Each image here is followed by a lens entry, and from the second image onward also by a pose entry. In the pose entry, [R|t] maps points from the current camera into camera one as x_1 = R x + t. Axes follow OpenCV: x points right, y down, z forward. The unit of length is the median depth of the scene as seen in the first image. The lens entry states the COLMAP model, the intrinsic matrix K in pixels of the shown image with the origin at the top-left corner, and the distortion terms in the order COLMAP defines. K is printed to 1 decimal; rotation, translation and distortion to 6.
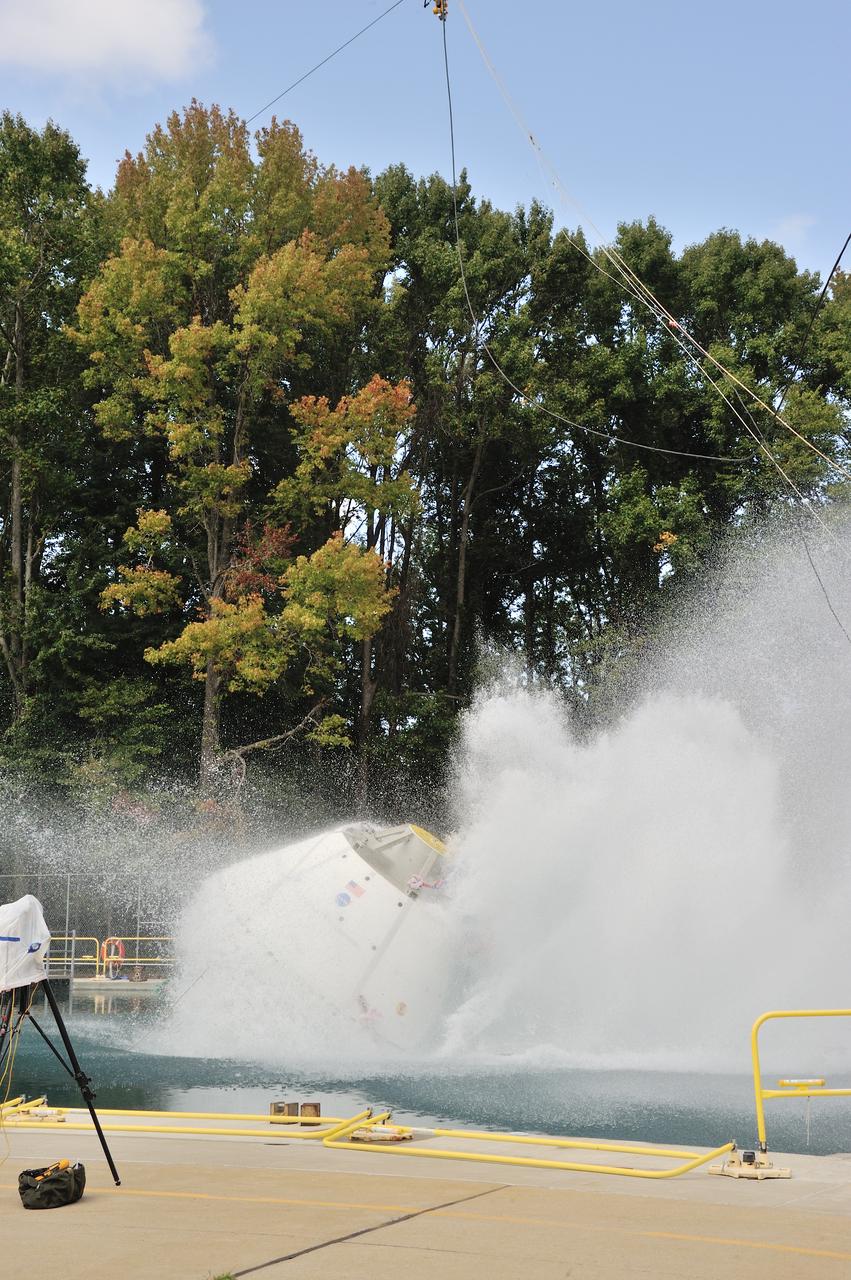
lens RADIAL K [[1911.2, 0, 425.5], [0, 1911.2, 640.0], [0, 0, 1]] dist [0.241805, 0.072293]
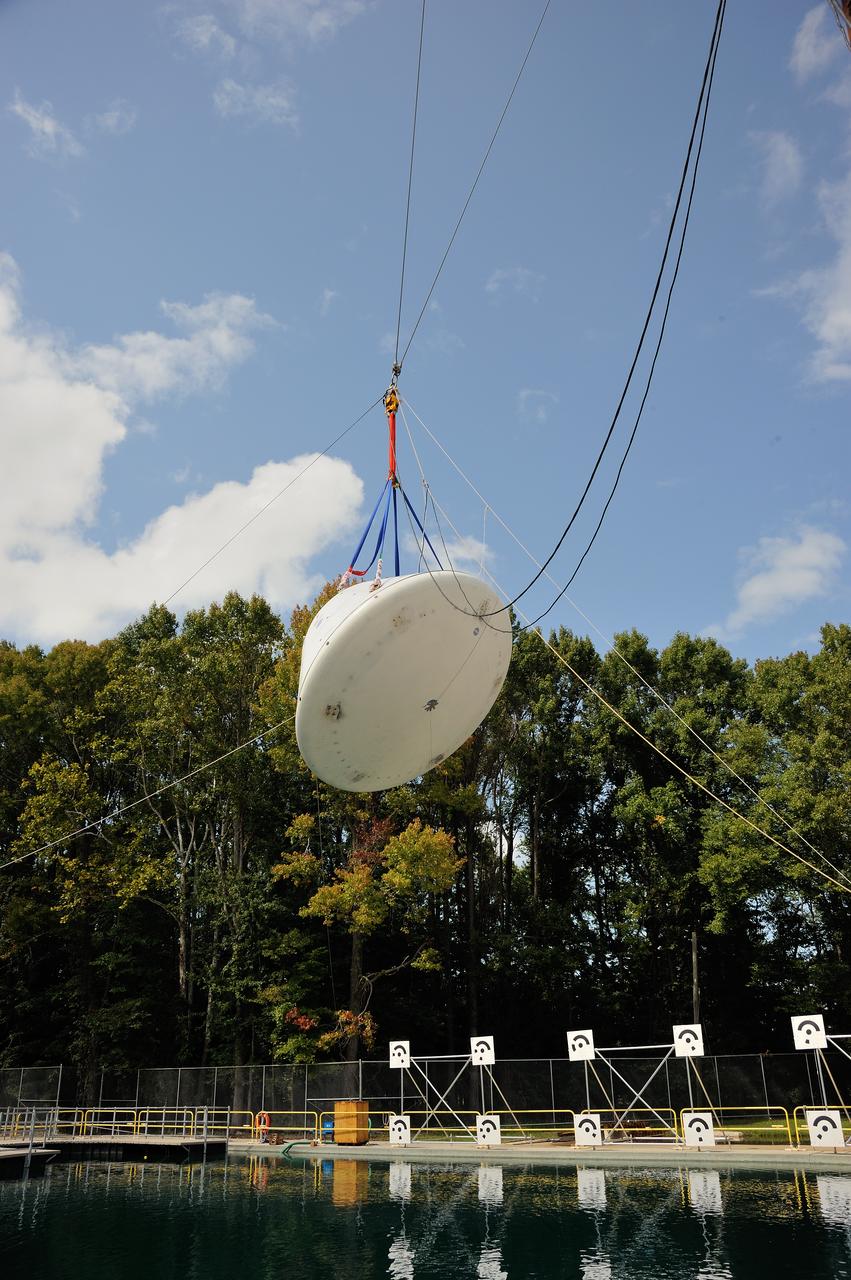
lens RADIAL K [[1010.9, 0, 425.5], [0, 1010.9, 640.0], [0, 0, 1]] dist [-0.129975, 0.130077]
pose [[0.986360, -0.088380, -0.138864, 0.076853], [0.045881, 0.957813, -0.283708, 0.030289], [0.158080, 0.273467, 0.948803, 0.216573]]
